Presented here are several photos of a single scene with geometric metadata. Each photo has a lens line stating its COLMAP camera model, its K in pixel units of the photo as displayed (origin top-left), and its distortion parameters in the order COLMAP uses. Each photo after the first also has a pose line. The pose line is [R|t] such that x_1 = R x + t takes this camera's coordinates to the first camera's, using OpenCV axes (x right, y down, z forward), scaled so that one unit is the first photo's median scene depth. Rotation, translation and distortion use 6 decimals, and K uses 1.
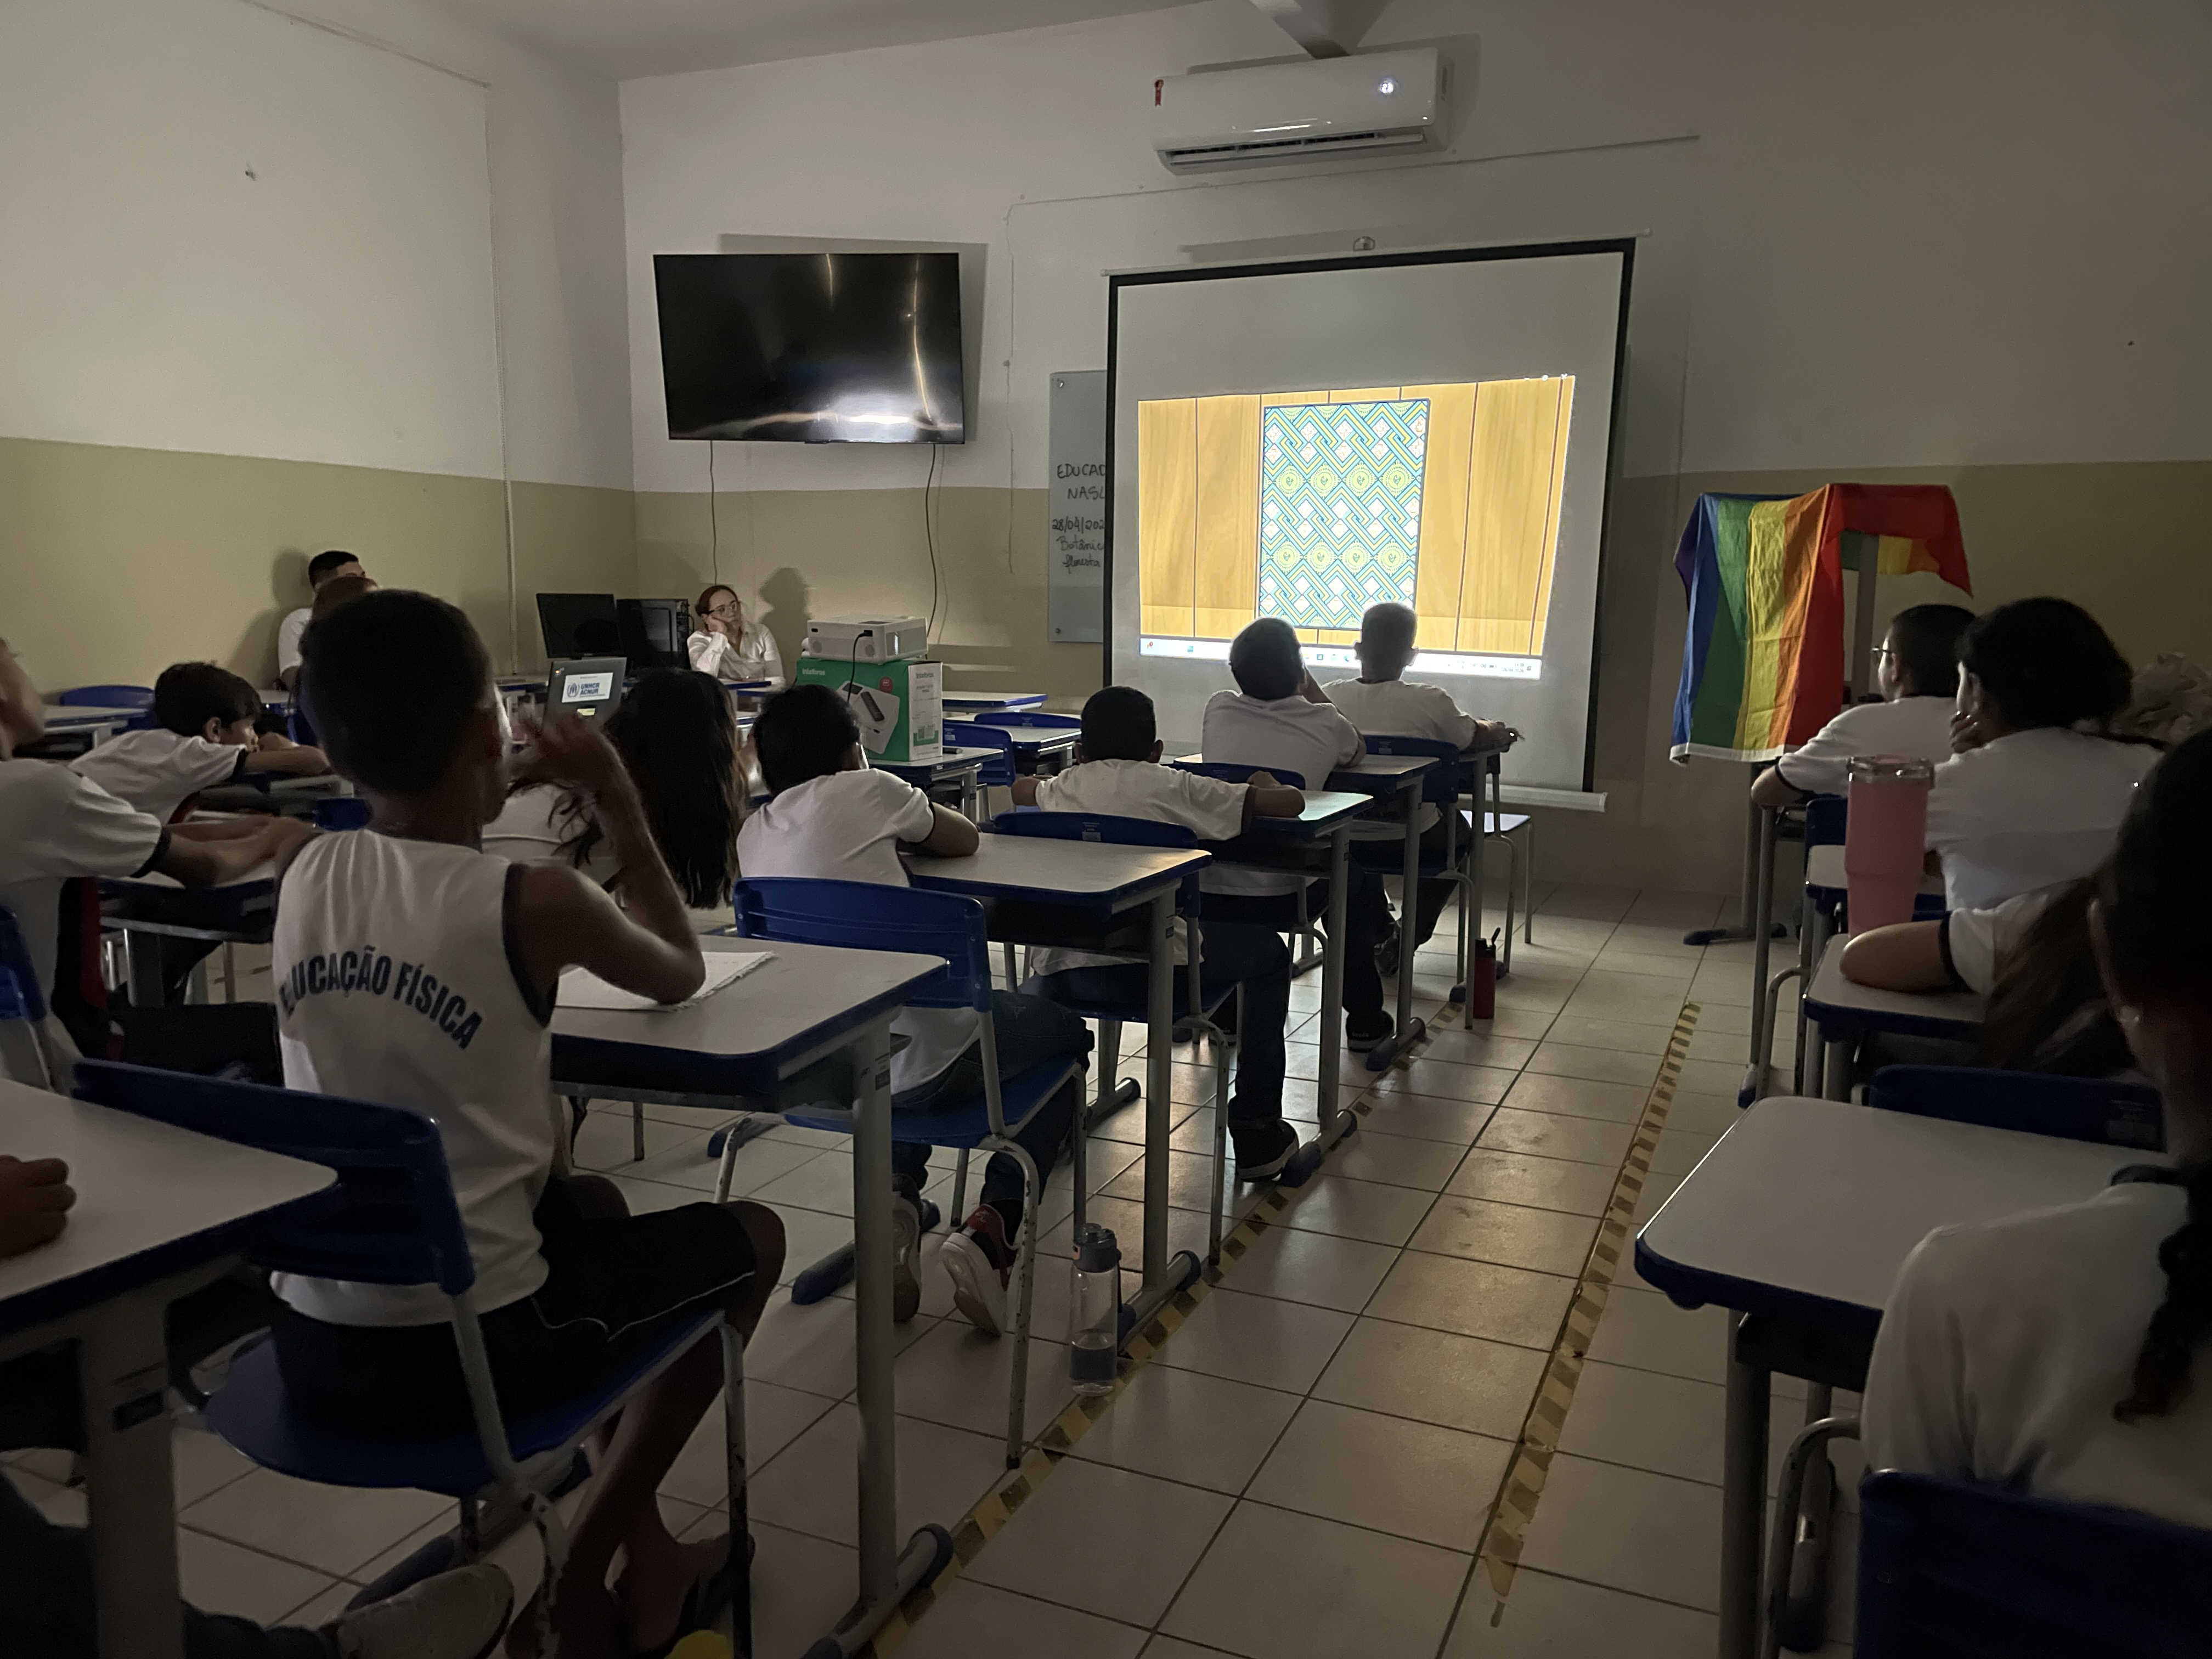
lens RADIAL K [[1621.6, 0, 1106.0], [0, 1621.6, 829.5], [0, 0, 1]] dist [0.088271, -0.156594]
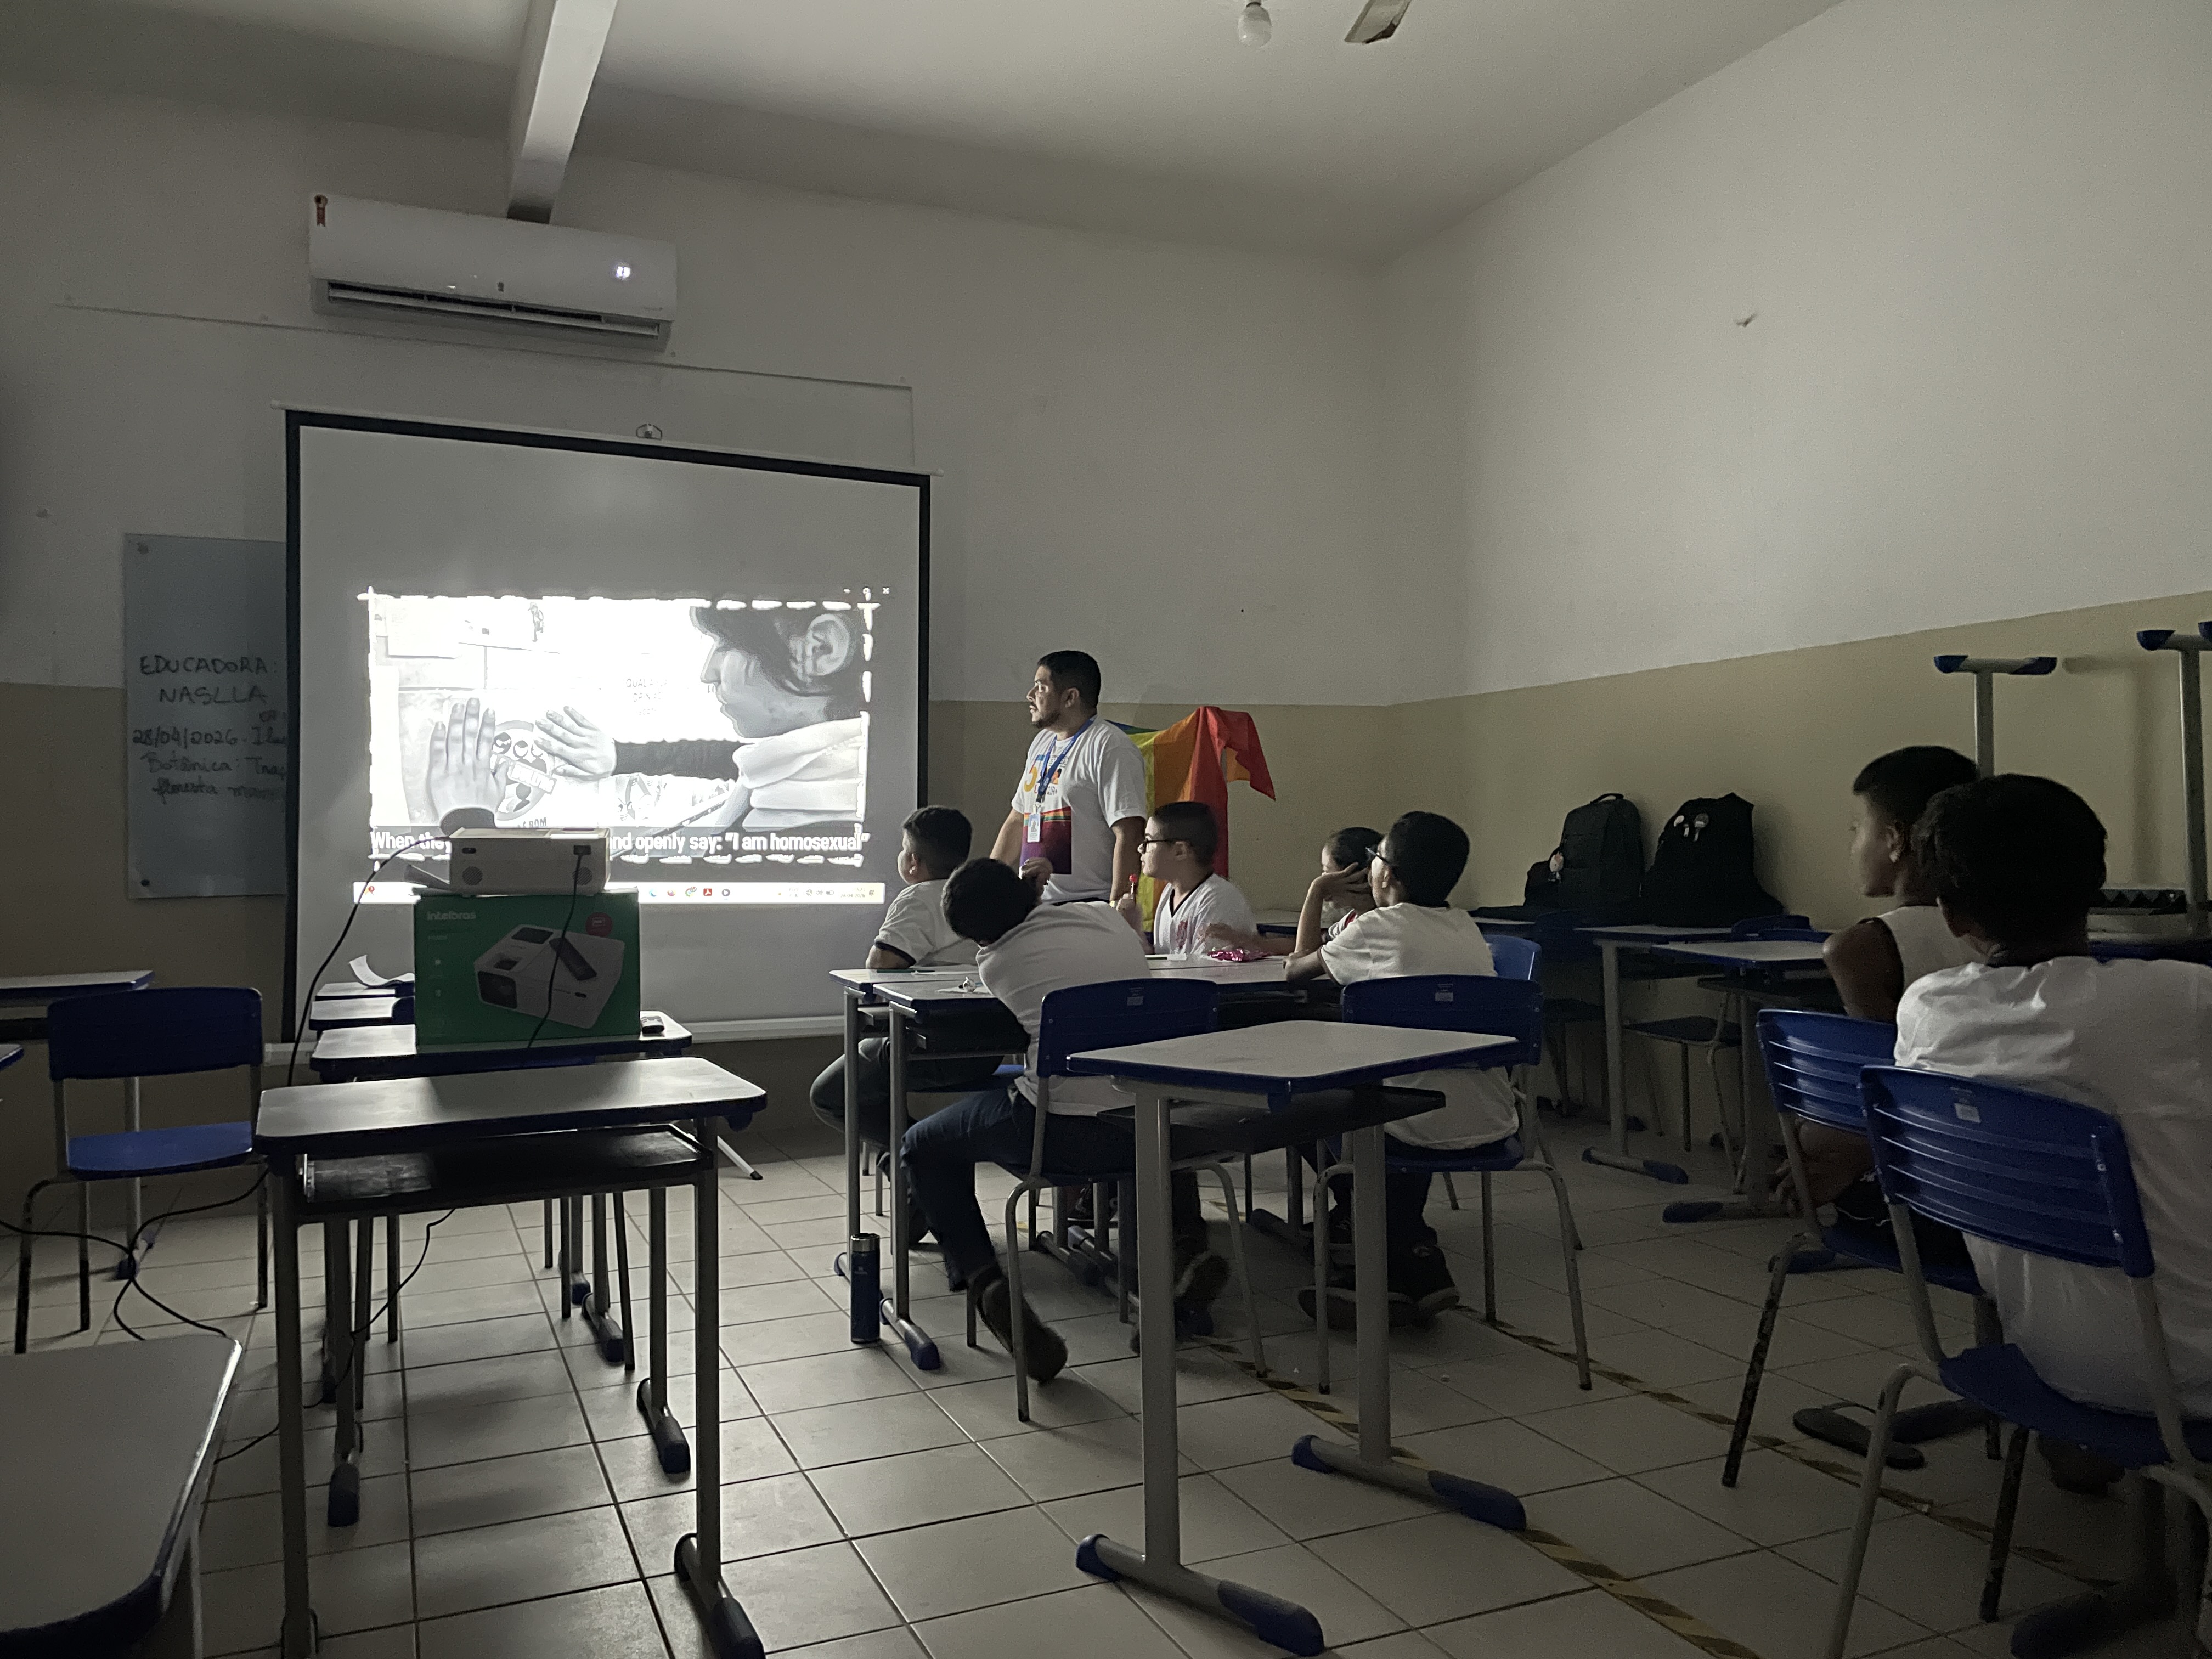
lens RADIAL K [[1621.6, 0, 1106.0], [0, 1621.6, 829.5], [0, 0, 1]] dist [0.088271, -0.156594]
pose [[0.700663, -0.000904, 0.713492, -0.458300], [0.118054, 0.986363, -0.114682, -0.027119], [-0.703658, 0.164585, 0.691215, 0.392175]]
